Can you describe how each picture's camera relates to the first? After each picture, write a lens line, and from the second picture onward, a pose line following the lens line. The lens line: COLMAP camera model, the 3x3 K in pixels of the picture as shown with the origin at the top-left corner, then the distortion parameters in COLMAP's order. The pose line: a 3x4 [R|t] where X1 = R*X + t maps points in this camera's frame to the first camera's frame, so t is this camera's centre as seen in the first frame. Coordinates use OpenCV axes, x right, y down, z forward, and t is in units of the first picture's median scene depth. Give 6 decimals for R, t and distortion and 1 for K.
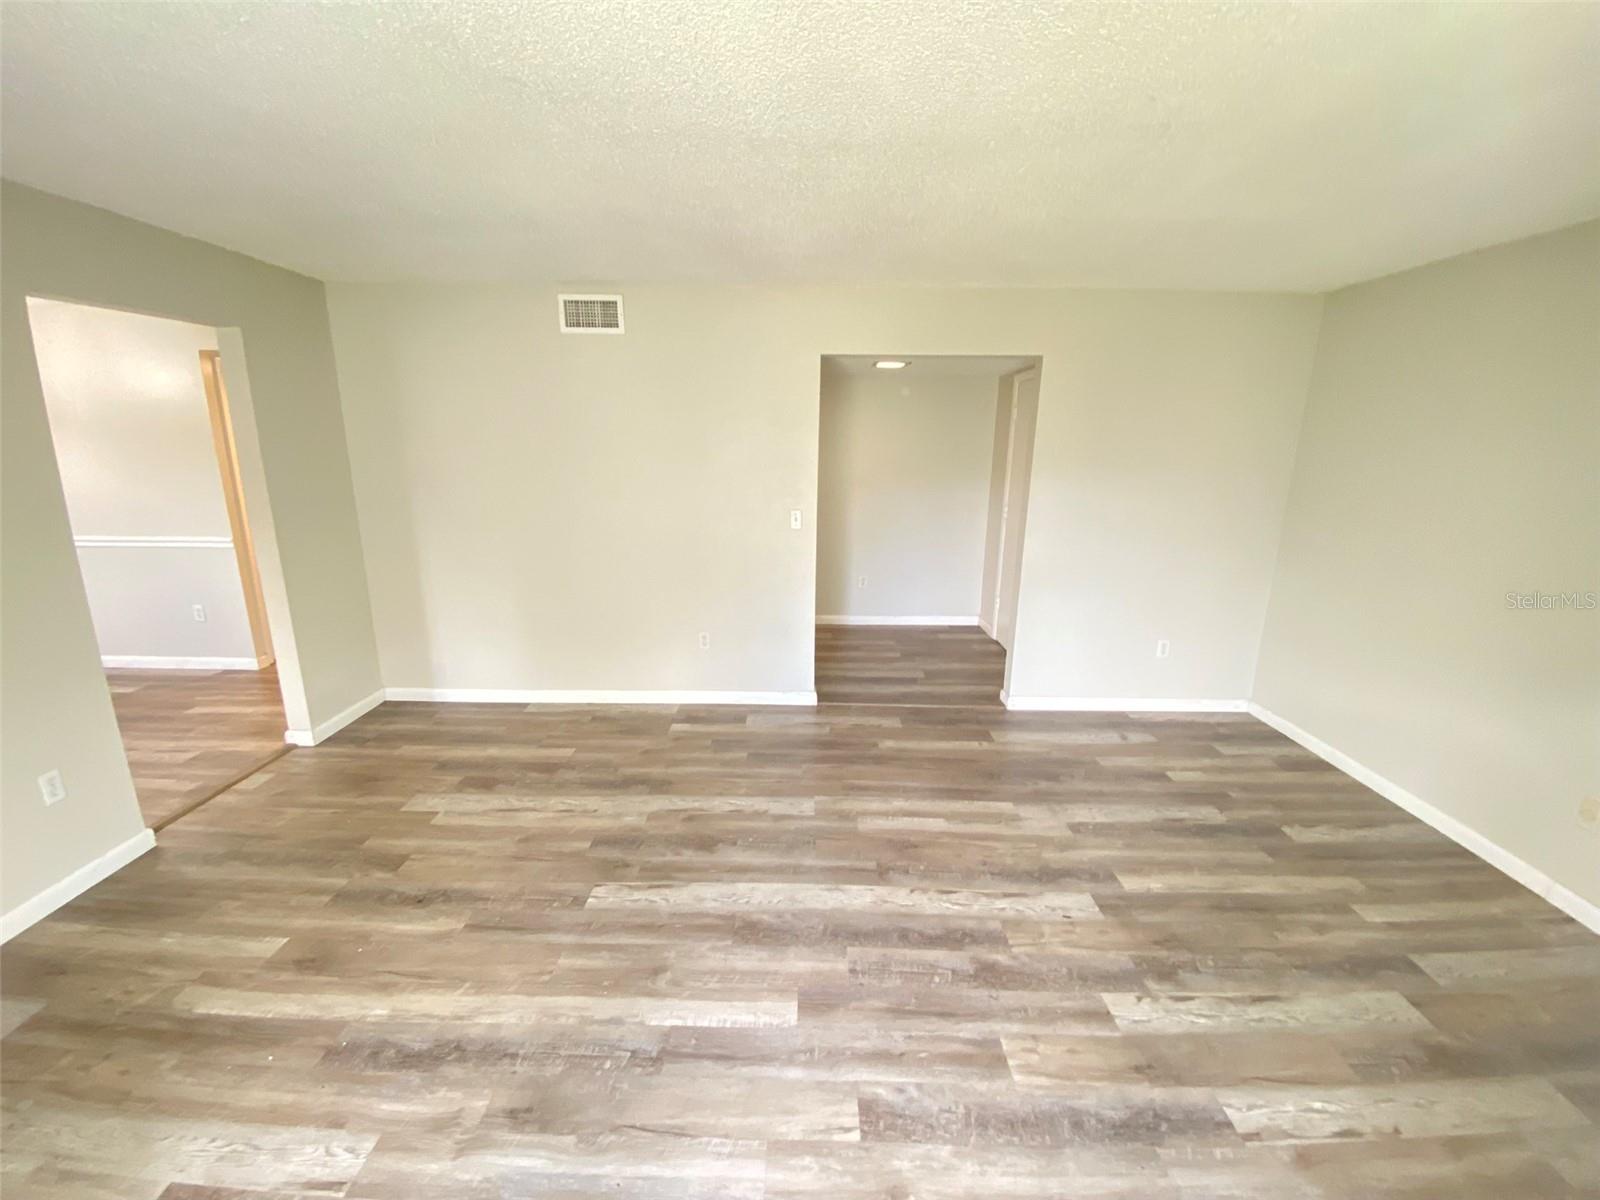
lens RADIAL K [[646.7, 0, 800.0], [0, 646.7, 600.0], [0, 0, 1]] dist [0.000902, -0.010534]
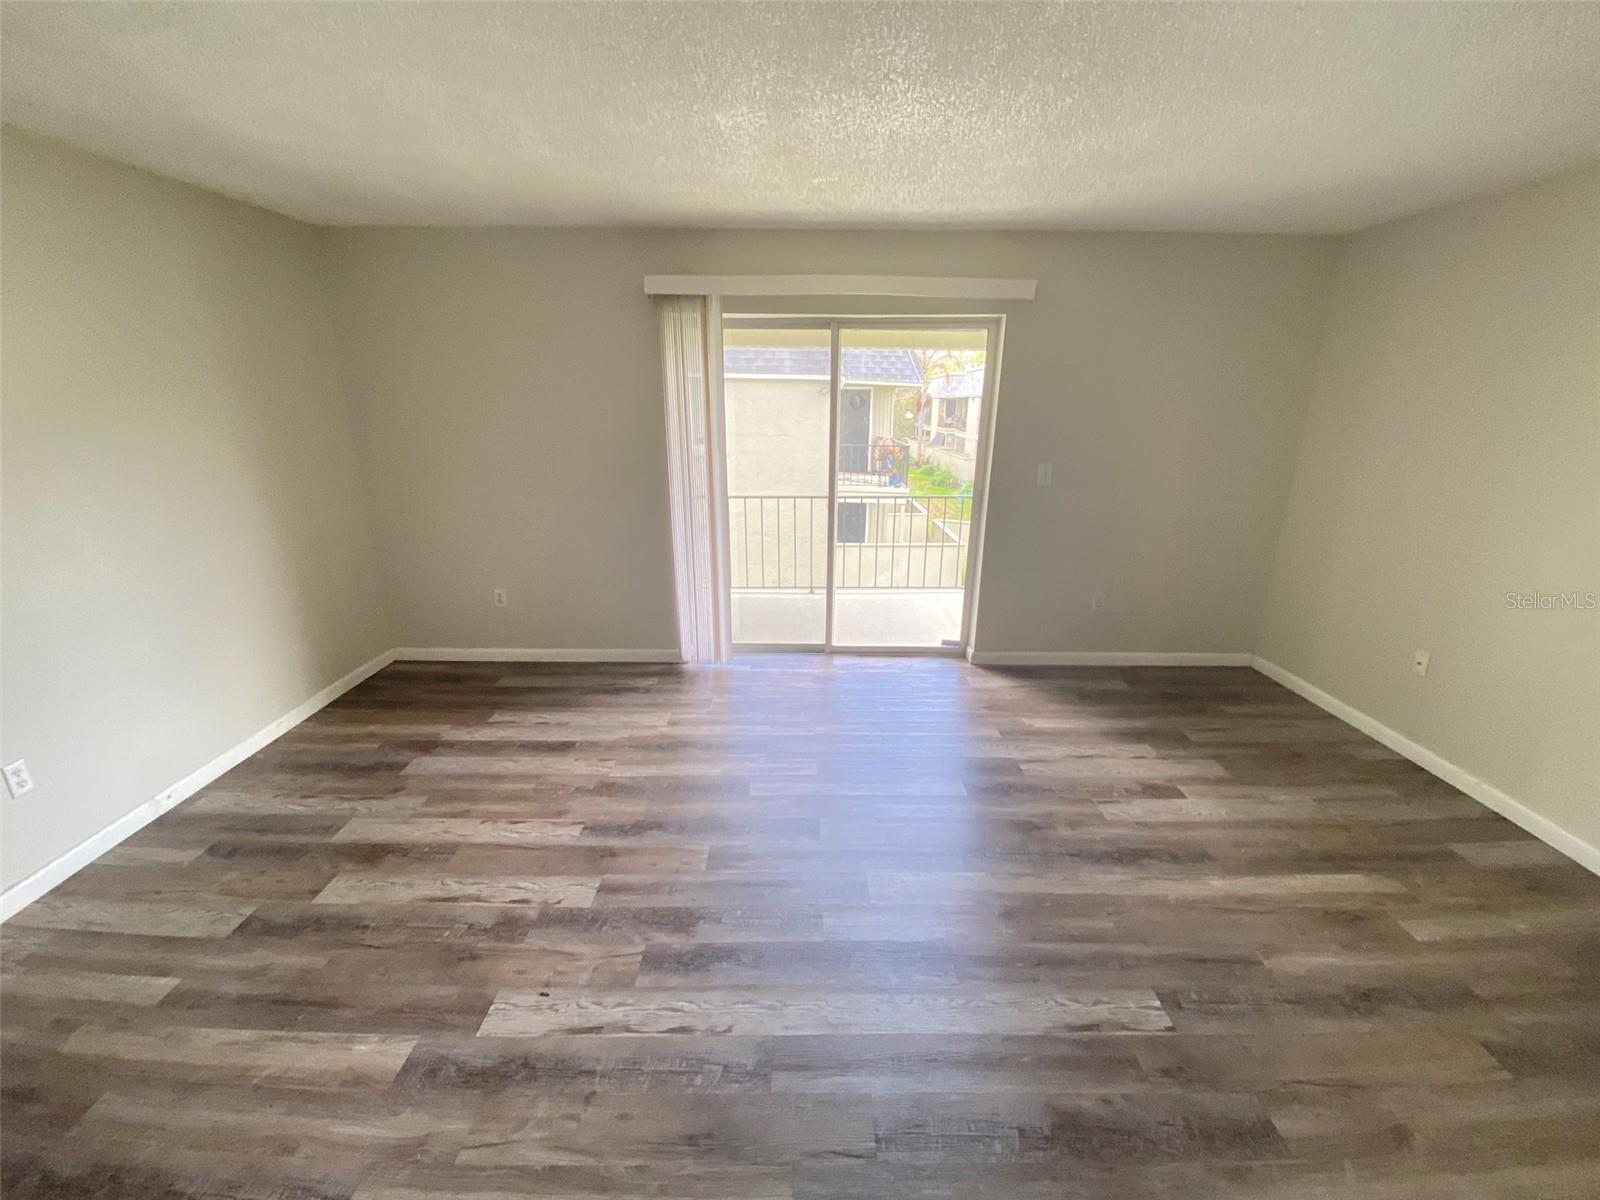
lens RADIAL K [[646.7, 0, 800.0], [0, 646.7, 600.0], [0, 0, 1]] dist [0.000902, -0.010534]
pose [[-0.999841, -0.010849, -0.014157, 0.120382], [-0.016556, 0.859830, 0.510312, -0.346993], [0.006636, 0.510465, -0.859873, 1.488888]]
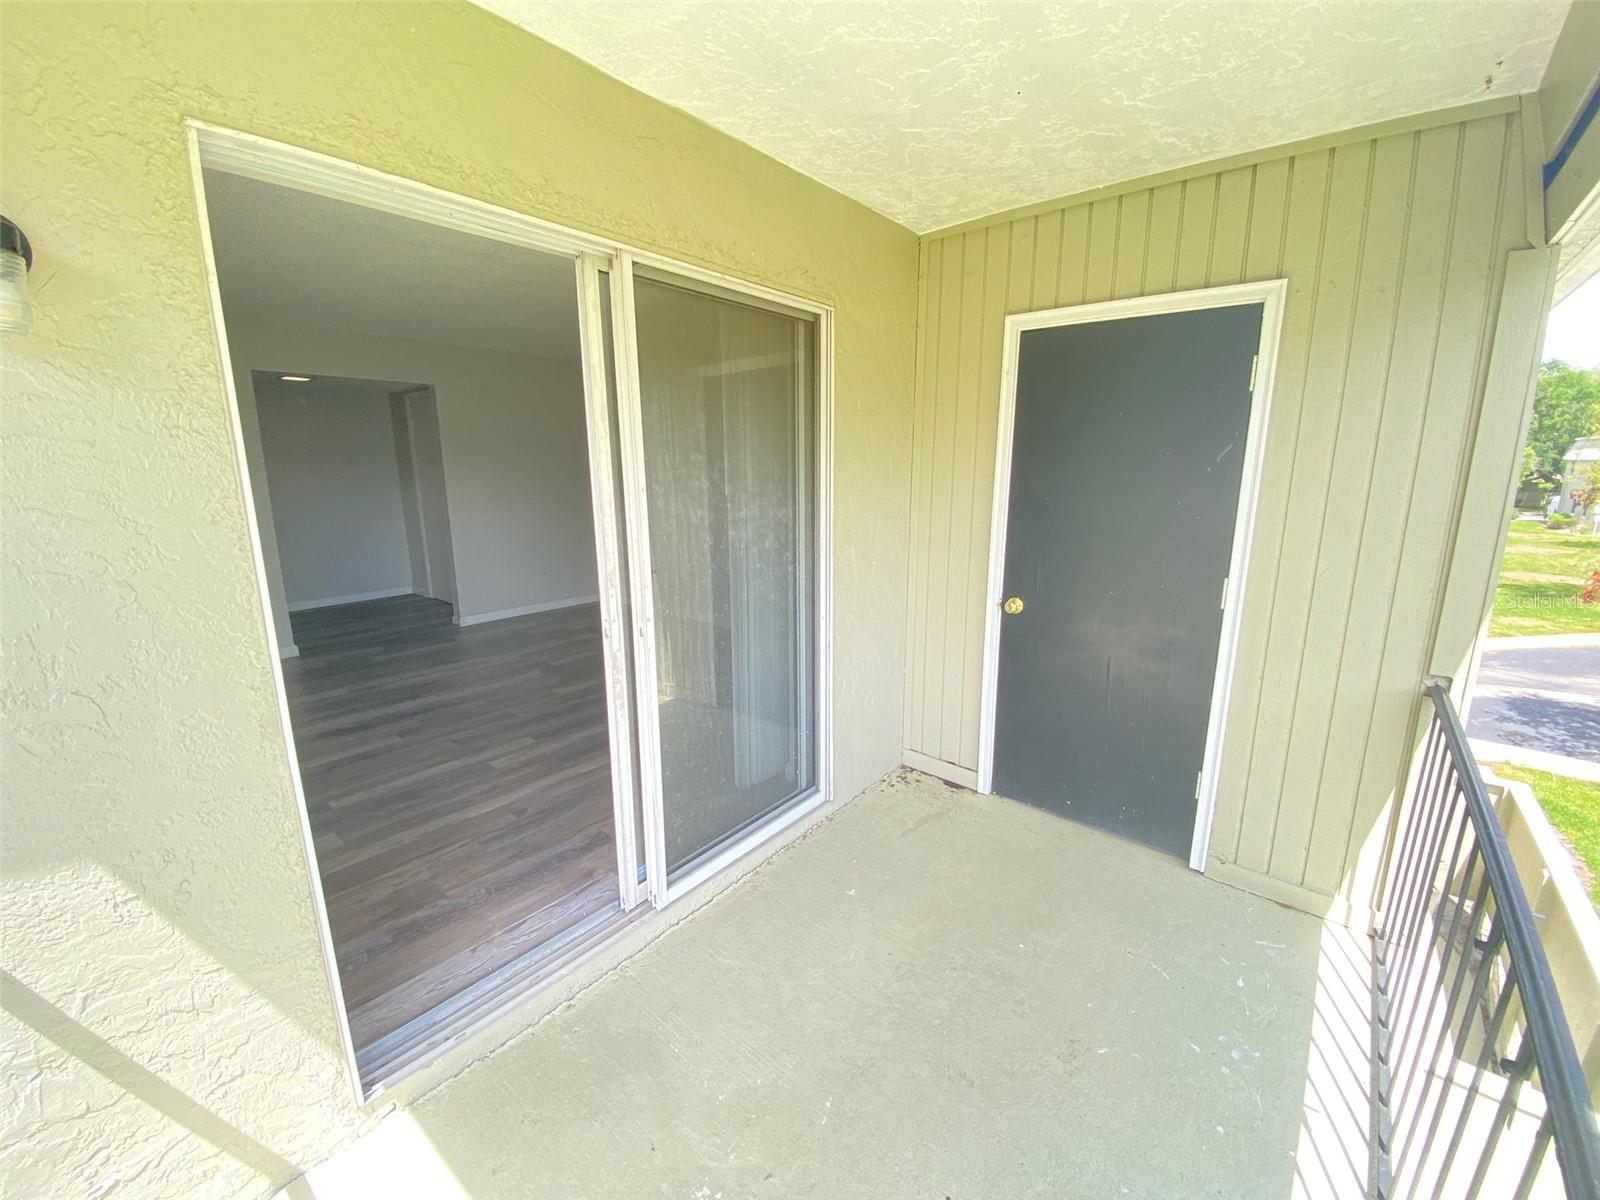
lens RADIAL K [[646.7, 0, 800.0], [0, 646.7, 600.0], [0, 0, 1]] dist [0.000902, -0.010534]
pose [[0.628415, -0.172013, 0.758622, -0.516956], [0.193849, 0.979106, 0.061429, 0.308467], [-0.753338, 0.108455, 0.648629, -0.921957]]
